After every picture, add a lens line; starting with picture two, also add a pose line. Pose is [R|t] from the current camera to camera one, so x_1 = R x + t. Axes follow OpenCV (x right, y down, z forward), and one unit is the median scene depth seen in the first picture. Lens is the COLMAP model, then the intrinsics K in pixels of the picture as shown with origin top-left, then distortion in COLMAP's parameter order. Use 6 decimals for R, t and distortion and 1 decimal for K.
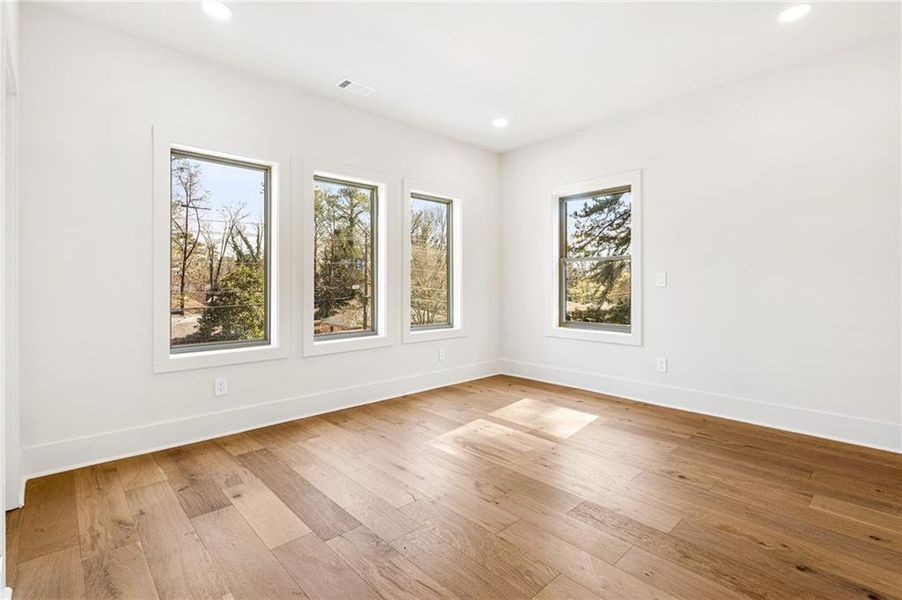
lens RADIAL K [[419.8, 0, 446.8], [0, 419.8, 291.1], [0, 0, 1]] dist [0.007563, -0.000167]
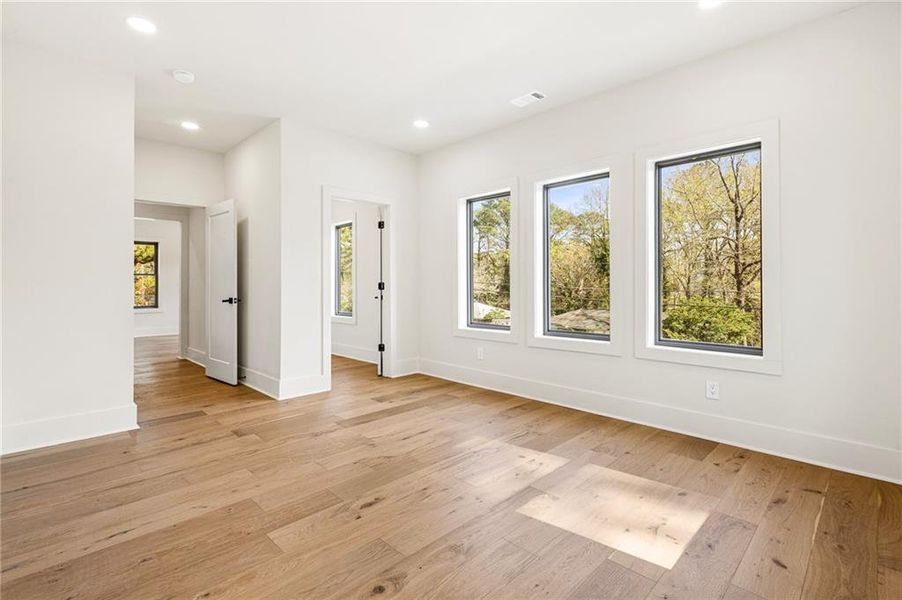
lens RADIAL K [[419.8, 0, 450.7], [0, 419.8, 294.3], [0, 0, 1]] dist [0.007563, -0.000167]
pose [[0.045897, 0.028068, -0.998552, 0.851387], [-0.016573, 0.999489, 0.027333, -0.015475], [0.998809, 0.015294, 0.046339, 0.770466]]
